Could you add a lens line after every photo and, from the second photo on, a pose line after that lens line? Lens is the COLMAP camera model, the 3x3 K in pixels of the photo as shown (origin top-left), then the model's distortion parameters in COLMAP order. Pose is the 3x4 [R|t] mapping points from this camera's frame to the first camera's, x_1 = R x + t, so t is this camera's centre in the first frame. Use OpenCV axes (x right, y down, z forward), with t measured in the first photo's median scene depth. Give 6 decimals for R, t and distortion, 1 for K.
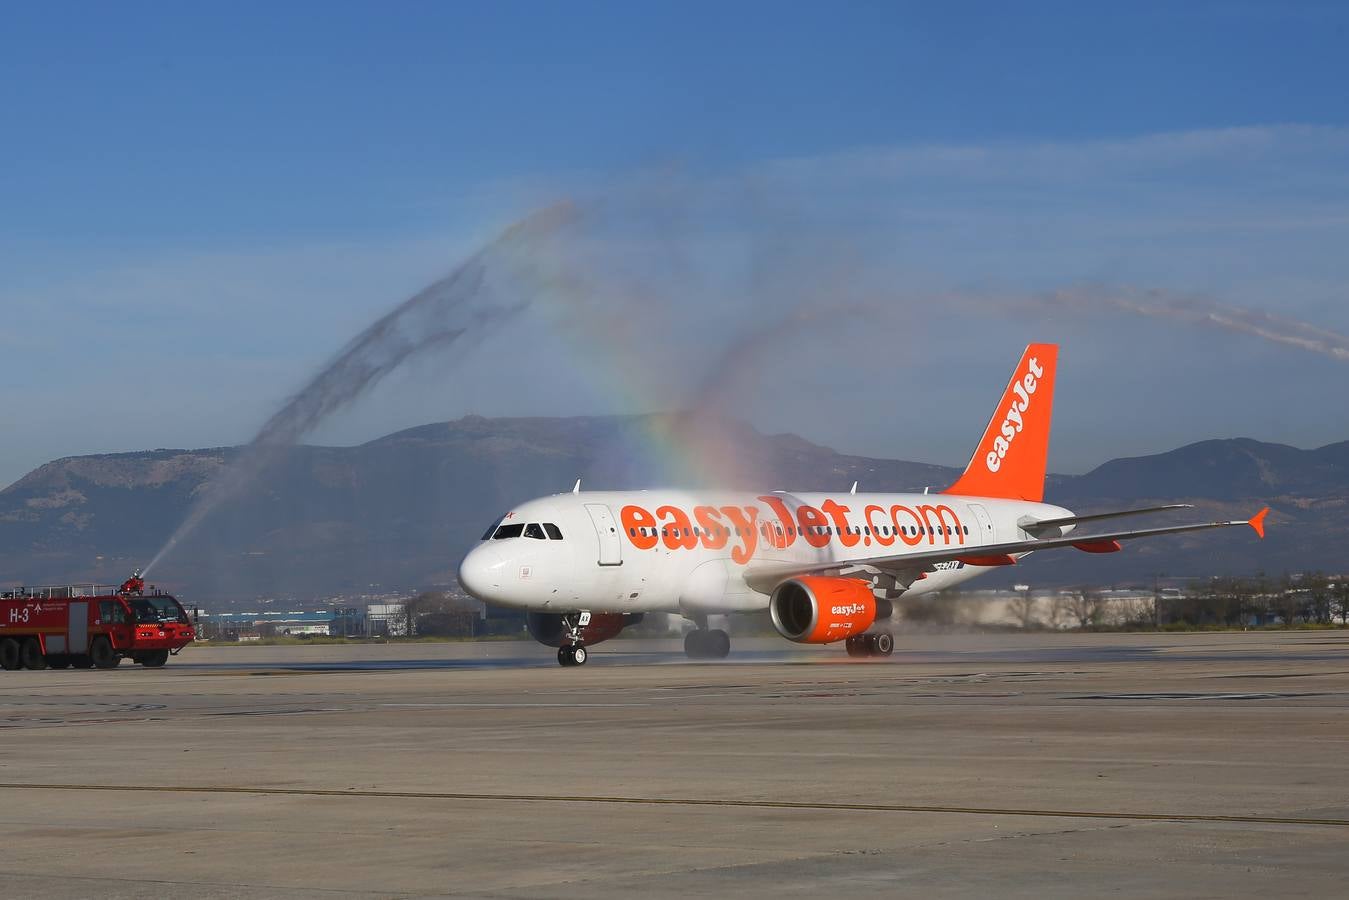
lens RADIAL K [[3725.3, 0, 674.5], [0, 3725.3, 450.0], [0, 0, 1]] dist [0.525009, 0.057132]
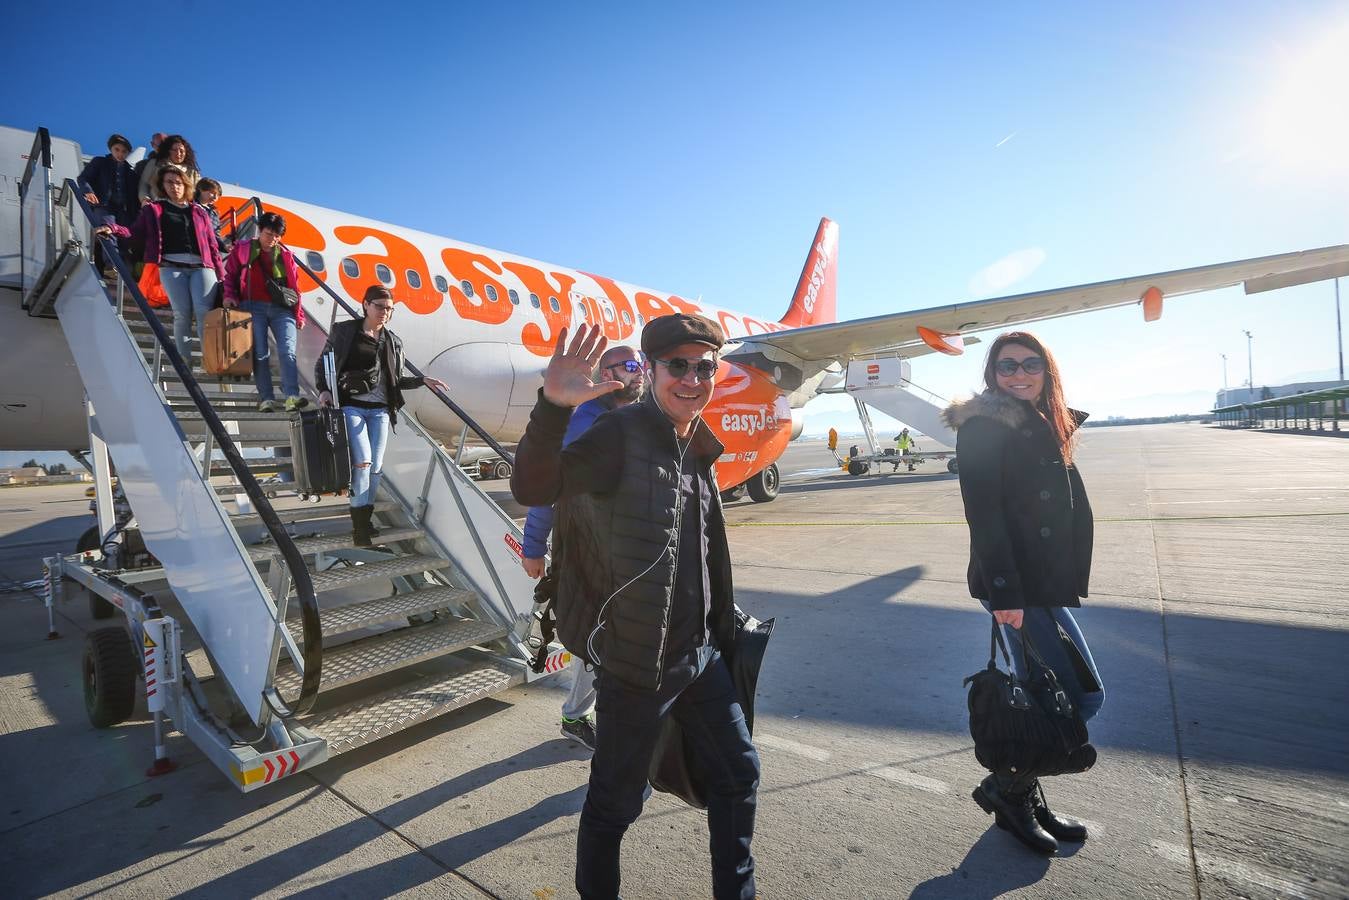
lens RADIAL K [[631.0, 0, 669.2], [0, 631.0, 451.4], [0, 0, 1]] dist [-0.048117, 0.019872]
pose [[0.996189, -0.031162, 0.081459, 0.028972], [0.027299, 0.998469, 0.048117, 0.040915], [-0.082834, -0.045710, 0.995515, 0.892797]]
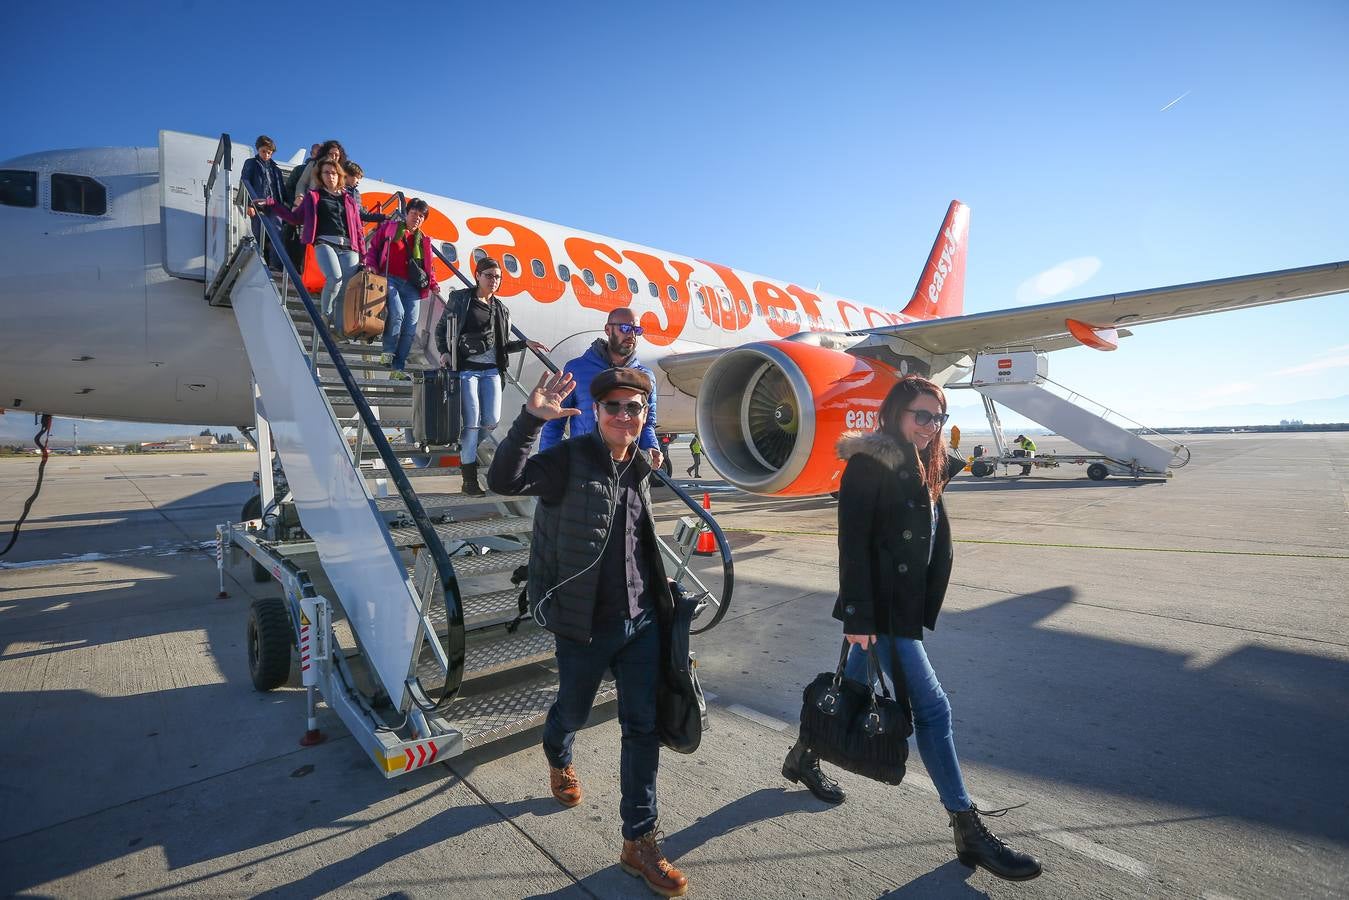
lens RADIAL K [[631.0, 0, 669.2], [0, 631.0, 451.4], [0, 0, 1]] dist [-0.048117, 0.019872]
pose [[0.996657, 0.006653, -0.081422, 0.027441], [-0.001393, 0.997918, 0.064481, 0.040409], [0.081682, -0.064152, 0.994592, 0.894332]]
